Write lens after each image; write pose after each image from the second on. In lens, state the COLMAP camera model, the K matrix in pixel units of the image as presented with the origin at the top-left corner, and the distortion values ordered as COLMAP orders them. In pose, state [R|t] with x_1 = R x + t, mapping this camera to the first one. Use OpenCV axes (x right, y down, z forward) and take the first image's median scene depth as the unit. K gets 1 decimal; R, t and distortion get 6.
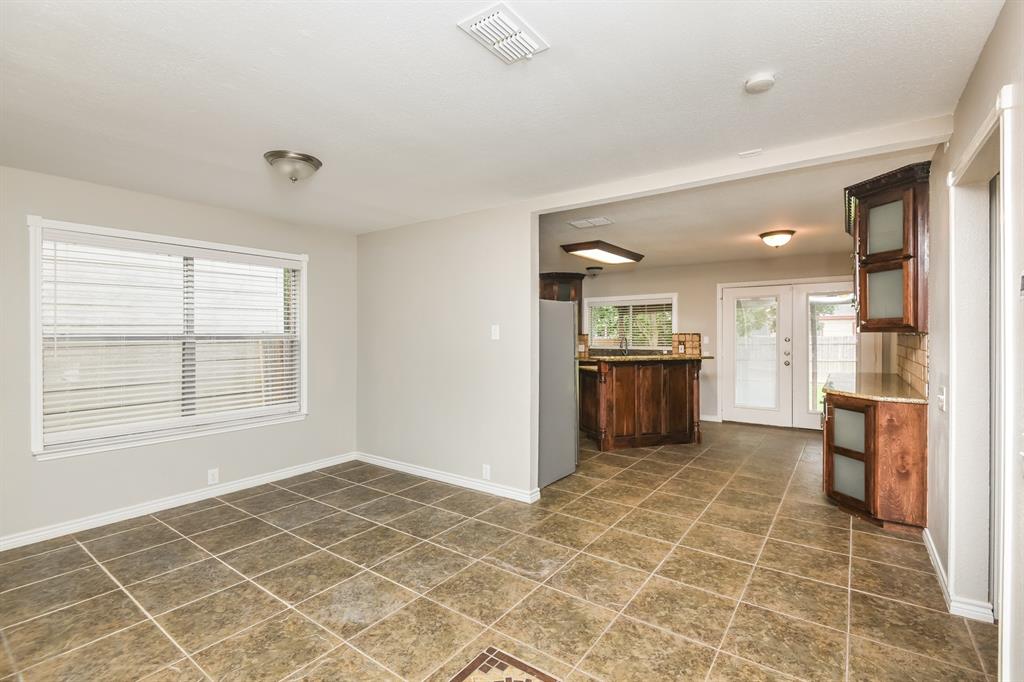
lens RADIAL K [[464.0, 0, 510.2], [0, 464.0, 336.7], [0, 0, 1]] dist [-0.001384, -0.008436]
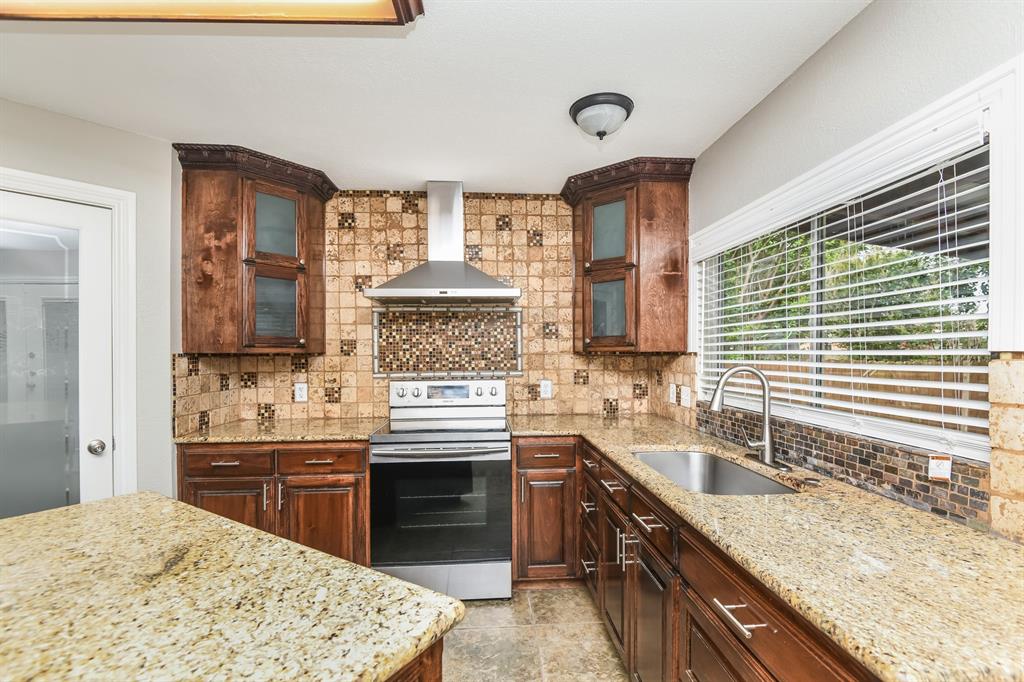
lens RADIAL K [[464.0, 0, 520.1], [0, 464.0, 356.5], [0, 0, 1]] dist [-0.001384, -0.008436]
pose [[0.657328, 0.009534, -0.753545, 0.500087], [-0.000028, 0.999920, 0.012627, -0.010278], [0.753605, -0.008279, 0.657275, 1.099474]]
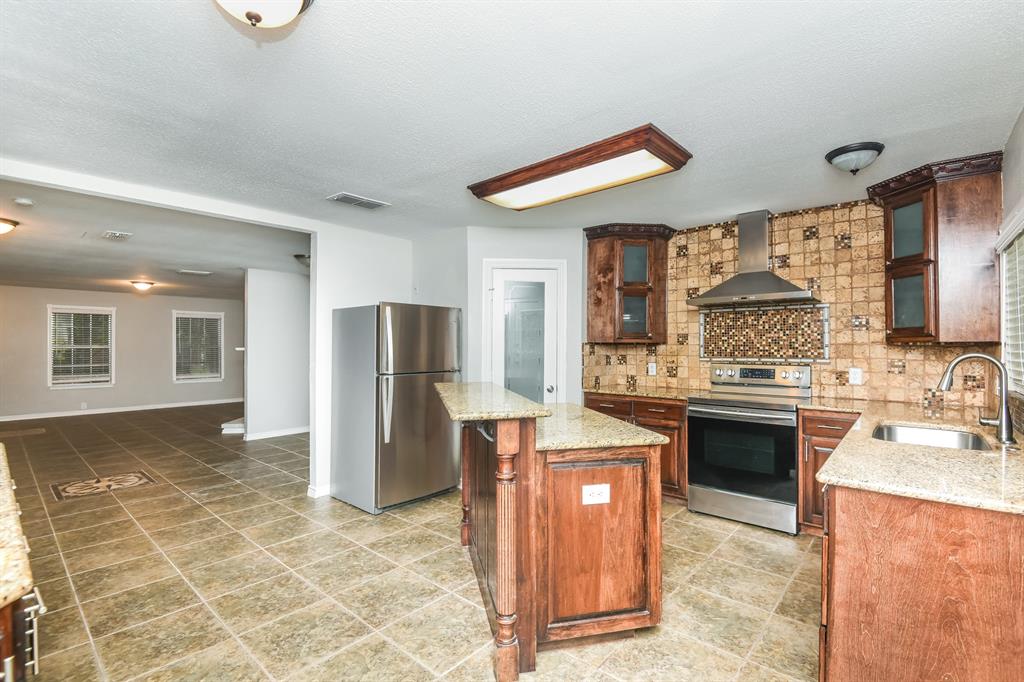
lens RADIAL K [[464.0, 0, 510.9], [0, 464.0, 342.4], [0, 0, 1]] dist [-0.001384, -0.008436]
pose [[-0.084690, 0.000552, -0.996407, 0.766228], [-0.001533, 0.999999, 0.000684, -0.008284], [0.996406, 0.001586, -0.084689, 1.083632]]
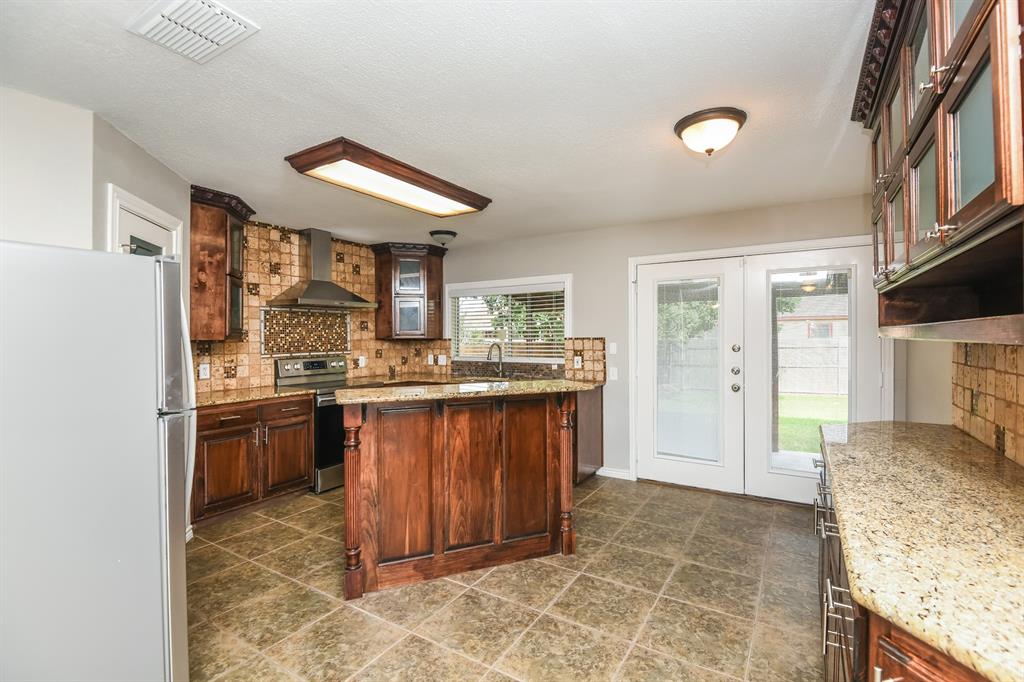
lens RADIAL K [[464.0, 0, 522.3], [0, 464.0, 343.1], [0, 0, 1]] dist [-0.001384, -0.008436]
pose [[0.995084, -0.003373, 0.098973, 0.316450], [0.002348, 0.999942, 0.010472, -0.009150], [-0.099002, -0.010188, 0.995035, 0.515942]]
